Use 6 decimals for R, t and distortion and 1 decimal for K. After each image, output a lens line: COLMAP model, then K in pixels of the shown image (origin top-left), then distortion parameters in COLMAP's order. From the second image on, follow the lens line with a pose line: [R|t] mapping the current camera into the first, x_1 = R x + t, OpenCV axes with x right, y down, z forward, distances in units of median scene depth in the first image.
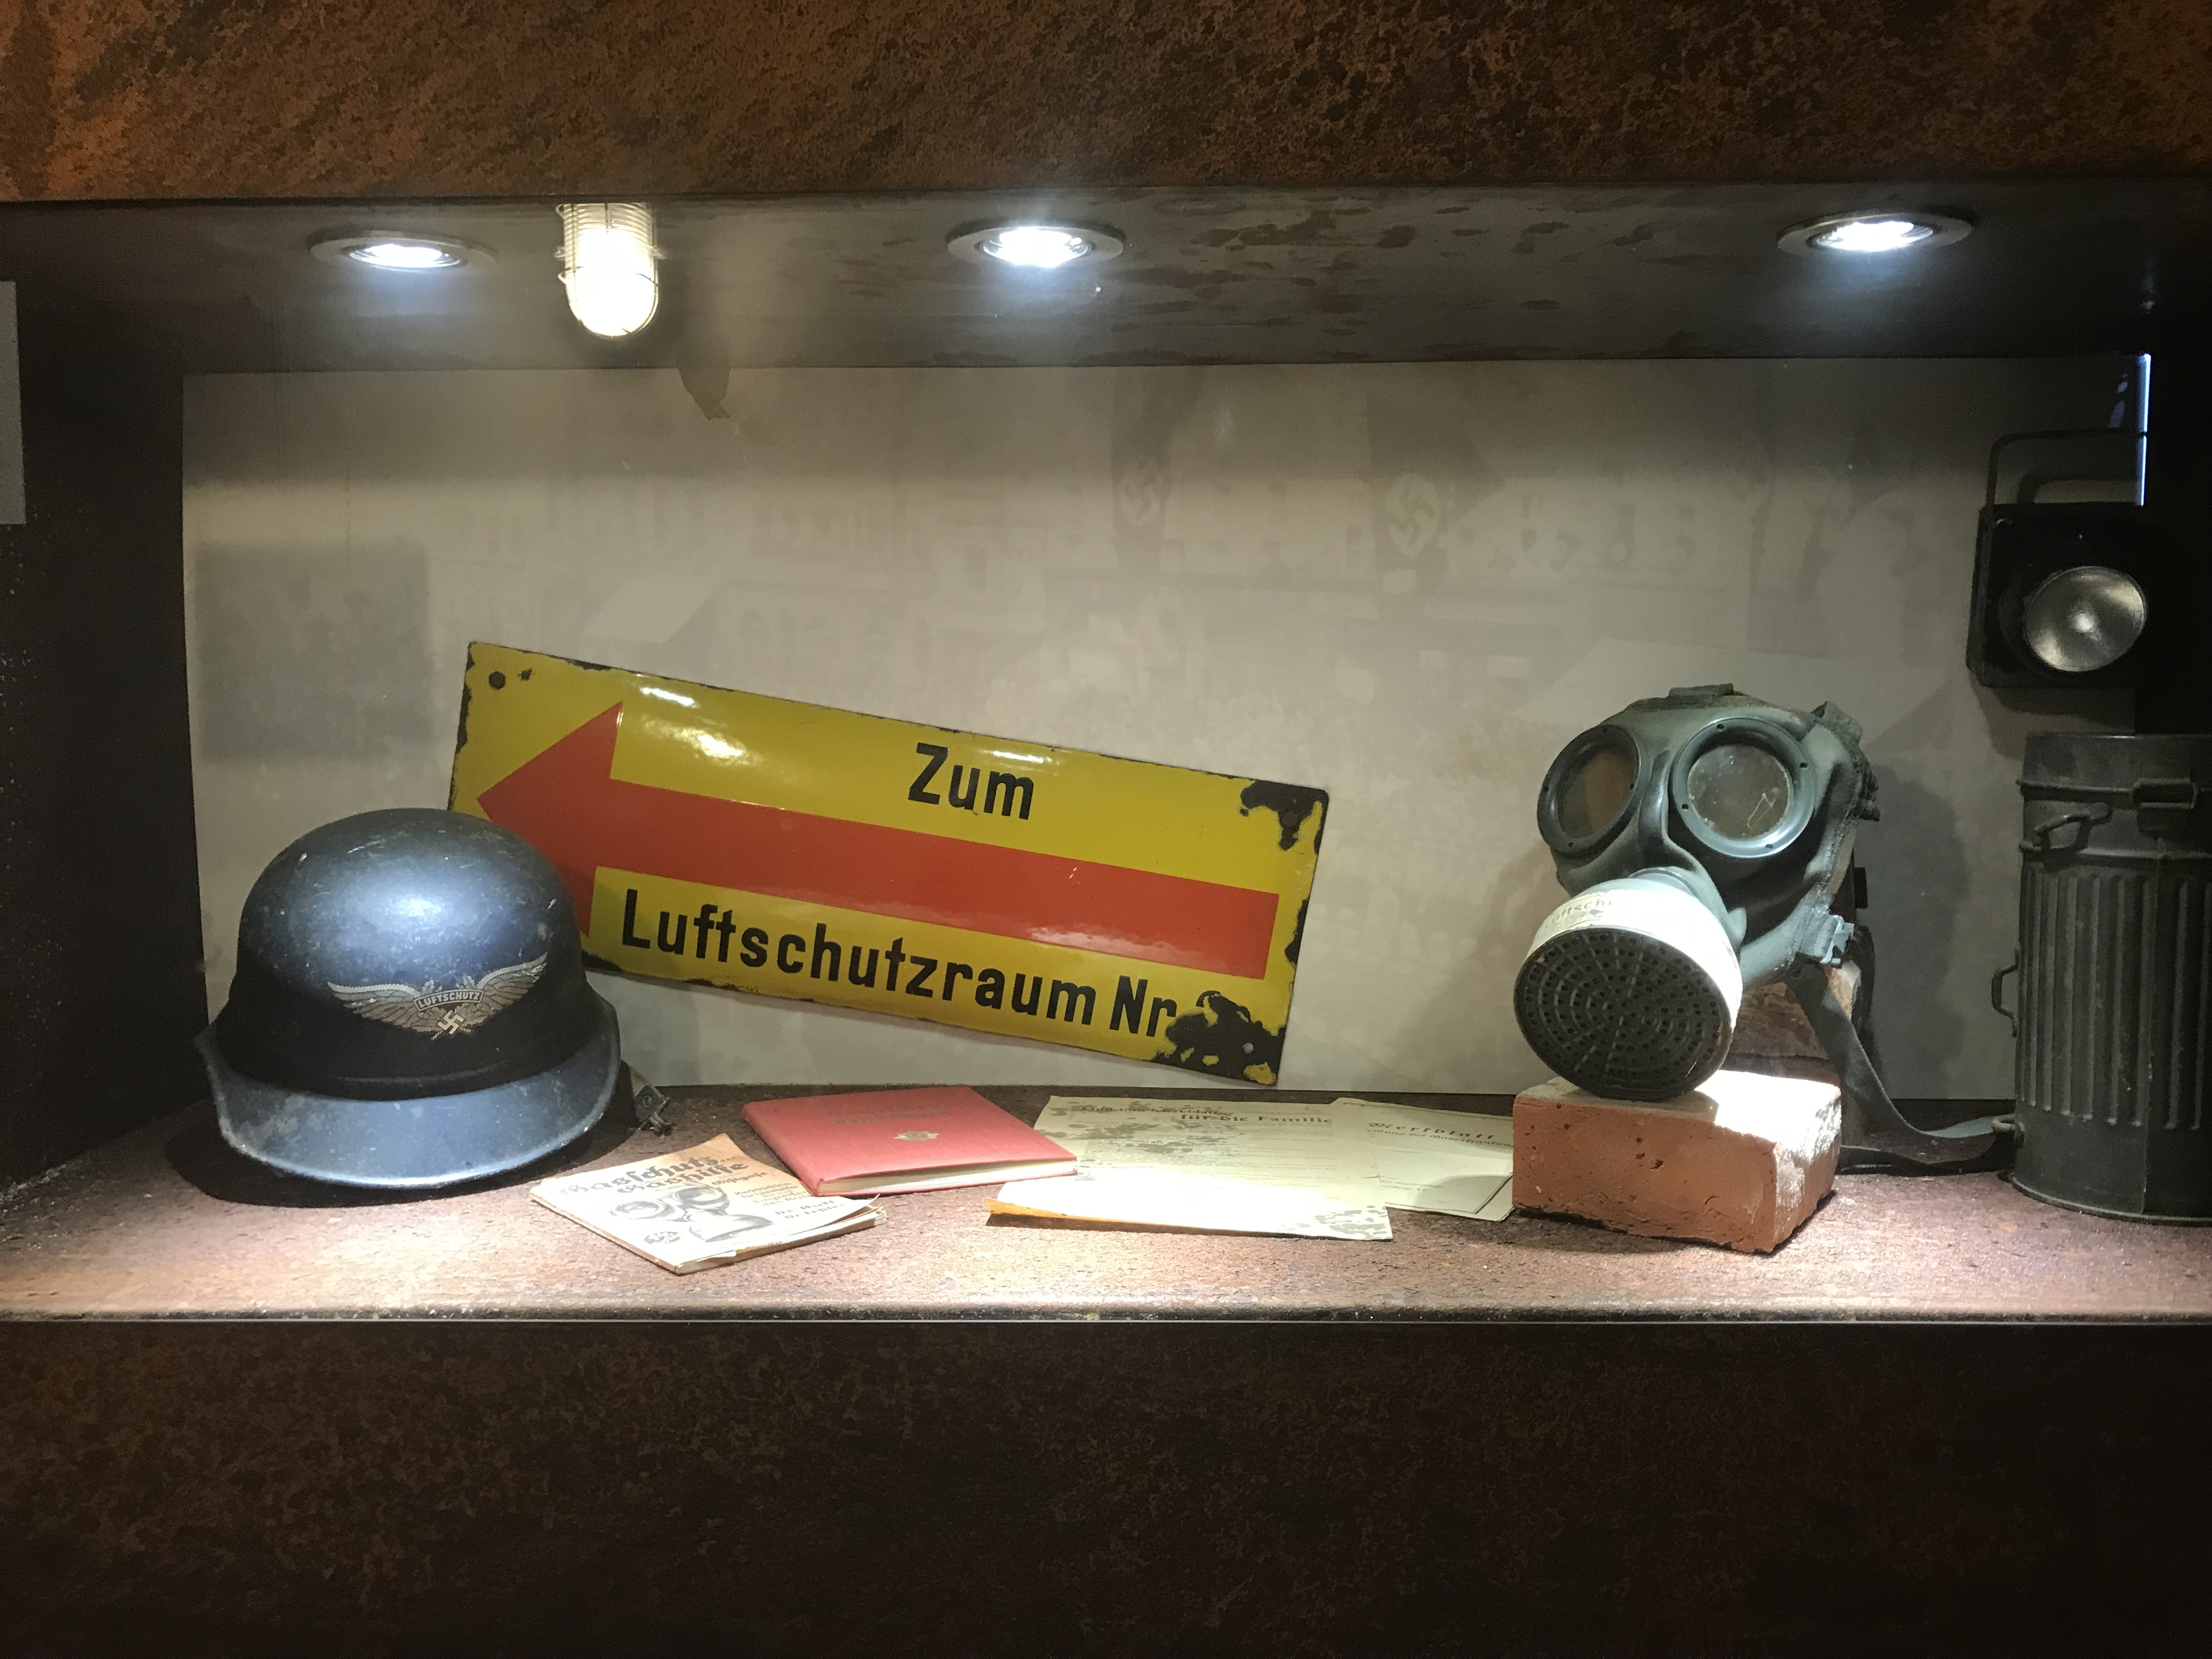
lens RADIAL K [[1845.3, 0, 1088.2], [0, 1845.3, 832.8], [0, 0, 1]] dist [0.061237, -0.072261]
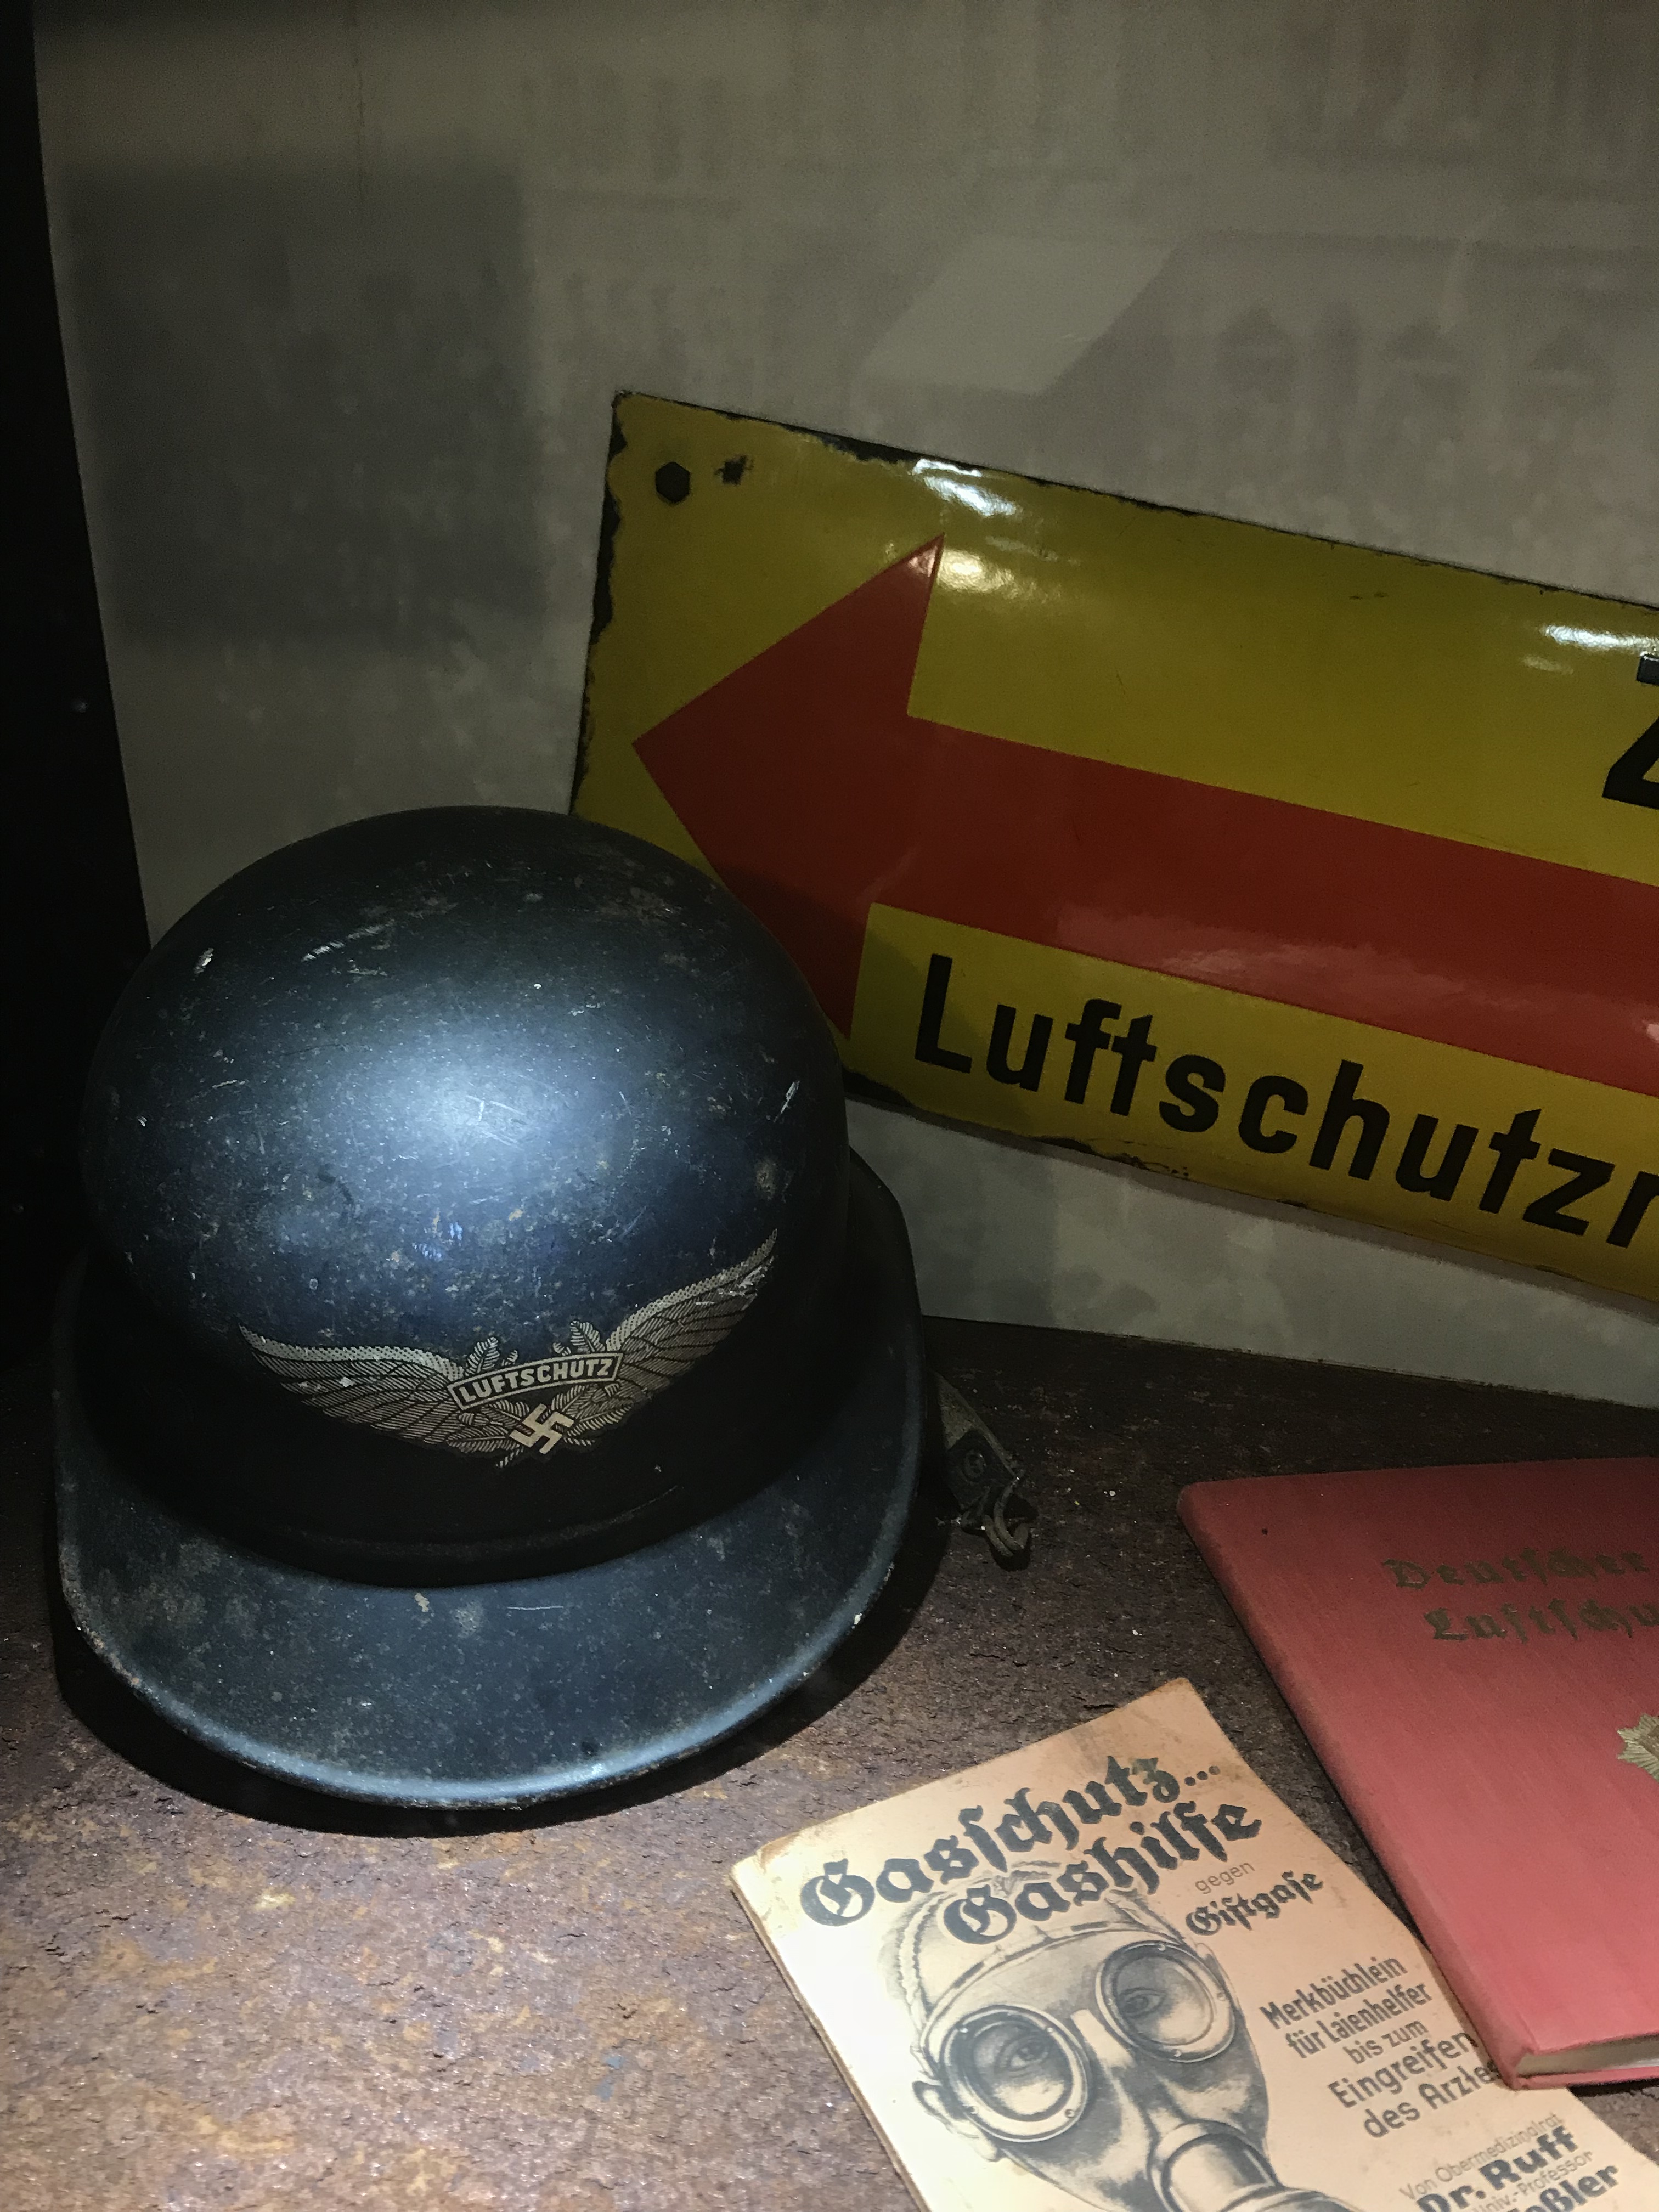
lens RADIAL K [[1845.3, 0, 845.0], [0, 1845.3, 1087.1], [0, 0, 1]] dist [0.061237, -0.072261]
pose [[0.972563, 0.087440, -0.215582, -0.165998], [-0.029540, 0.965592, 0.258378, -0.057883], [0.230756, -0.244920, 0.941682, 0.543550]]
